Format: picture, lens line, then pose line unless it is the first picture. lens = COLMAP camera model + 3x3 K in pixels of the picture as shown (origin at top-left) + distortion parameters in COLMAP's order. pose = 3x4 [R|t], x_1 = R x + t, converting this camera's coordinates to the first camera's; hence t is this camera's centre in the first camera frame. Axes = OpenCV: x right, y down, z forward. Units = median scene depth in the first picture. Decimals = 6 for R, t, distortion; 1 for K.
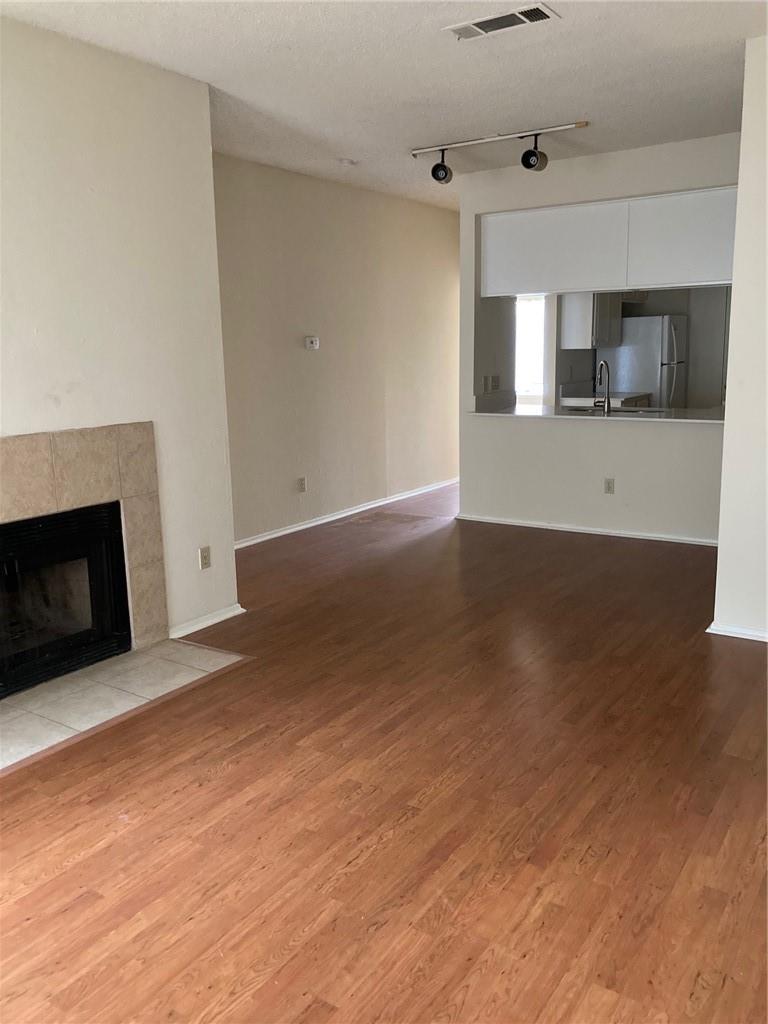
lens RADIAL K [[839.3, 0, 384.0], [0, 839.3, 512.0], [0, 0, 1]] dist [0.012386, 0.010895]
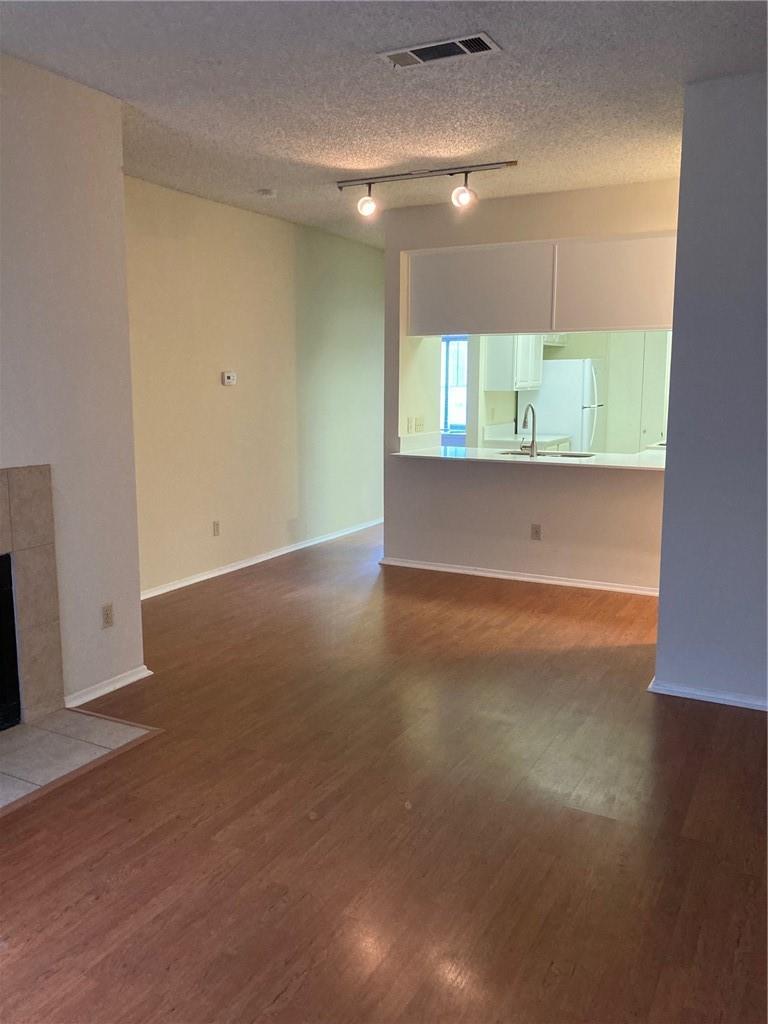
lens RADIAL K [[839.4, 0, 384.0], [0, 839.4, 512.0], [0, 0, 1]] dist [-0.009707, 0.000769]
pose [[0.994542, 0.007326, 0.104084, -0.017853], [-0.003195, 0.999203, -0.039796, -0.026661], [-0.104293, 0.039246, 0.993772, 0.096410]]
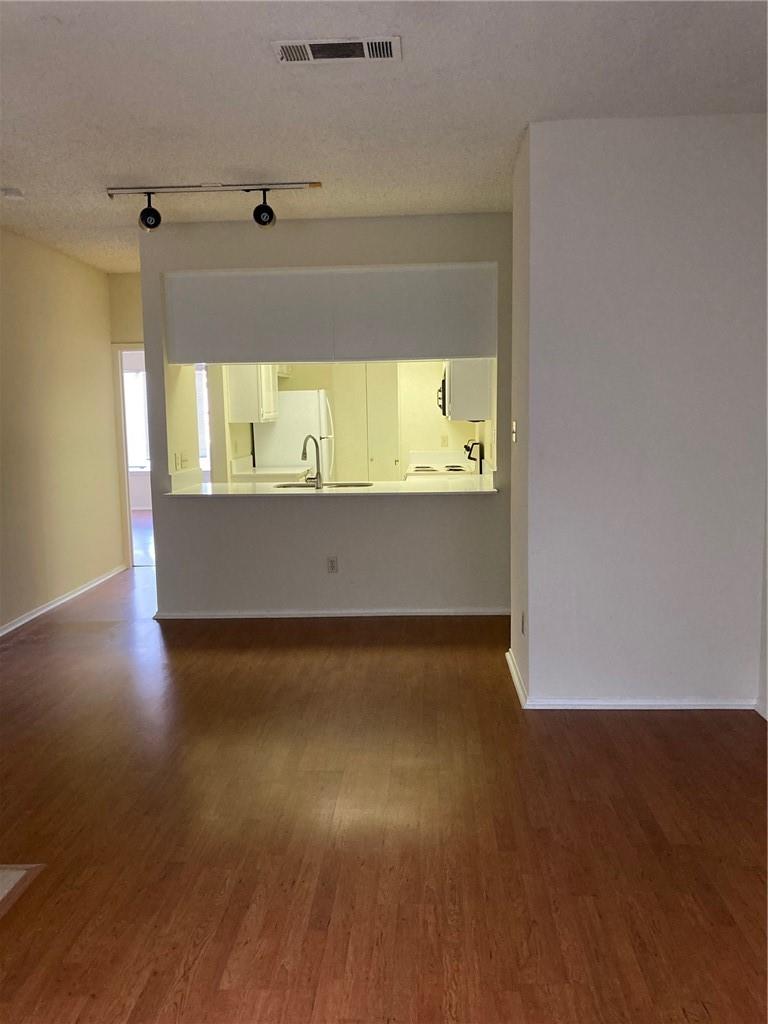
lens RADIAL K [[839.4, 0, 384.0], [0, 839.4, 512.0], [0, 0, 1]] dist [-0.009707, 0.000769]
pose [[0.856217, -0.054201, 0.513765, -0.297572], [0.098979, 0.993269, -0.060167, -0.050293], [-0.507046, 0.102368, 0.855818, 0.290591]]
